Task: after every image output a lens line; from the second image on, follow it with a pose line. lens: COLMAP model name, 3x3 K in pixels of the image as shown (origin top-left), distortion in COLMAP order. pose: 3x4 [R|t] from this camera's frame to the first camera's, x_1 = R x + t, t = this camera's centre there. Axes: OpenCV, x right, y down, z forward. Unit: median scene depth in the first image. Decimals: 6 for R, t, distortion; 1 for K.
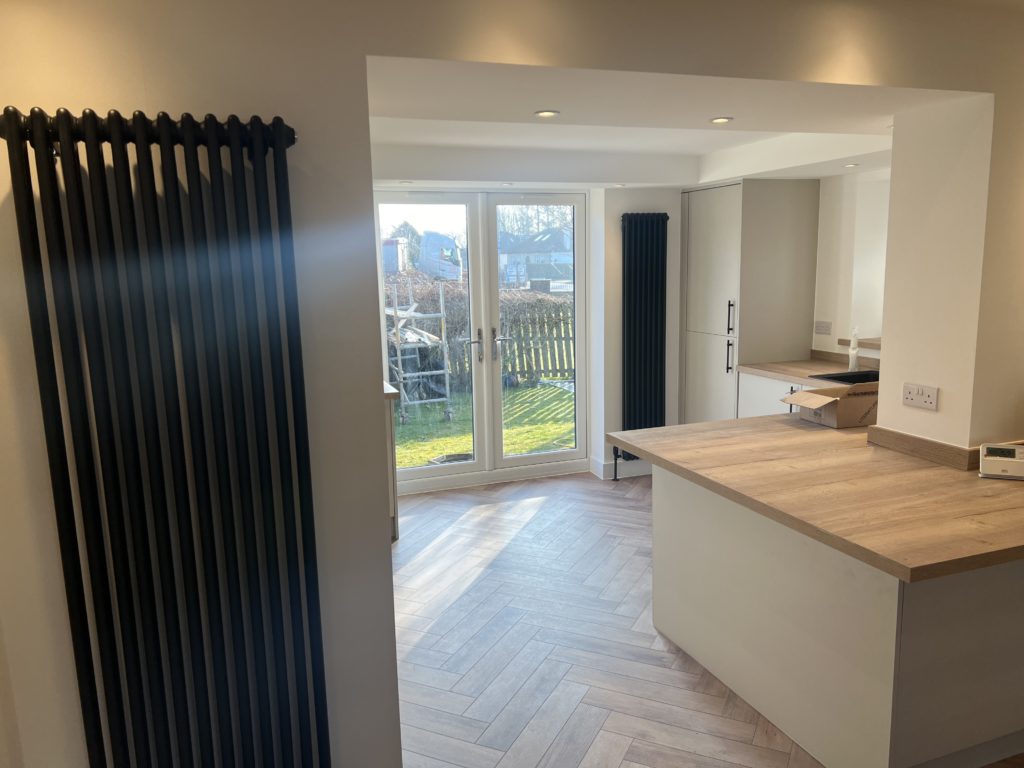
lens RADIAL K [[789.0, 0, 509.2], [0, 789.0, 399.4], [0, 0, 1]] dist [0.058021, -0.074193]
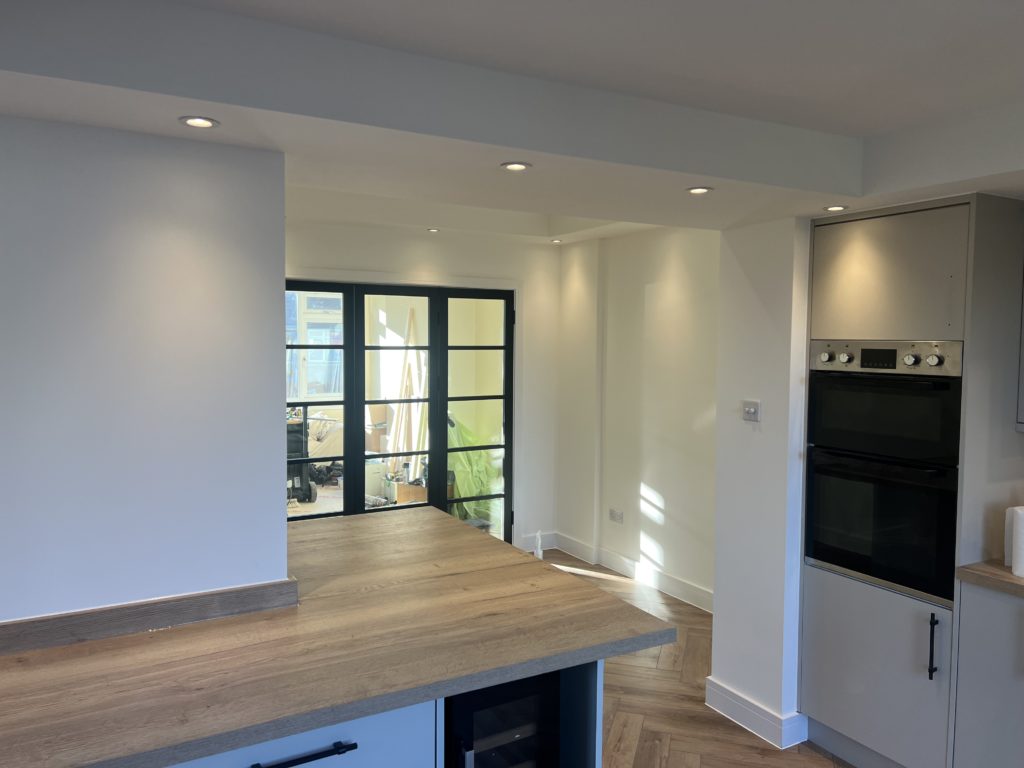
lens RADIAL K [[789.0, 0, 509.2], [0, 789.0, 399.4], [0, 0, 1]] dist [0.058021, -0.074193]
pose [[-0.986322, 0.028193, -0.162398, 0.321261], [-0.013535, 0.968082, 0.250269, -0.258251], [0.164271, 0.249044, -0.954459, 1.425884]]
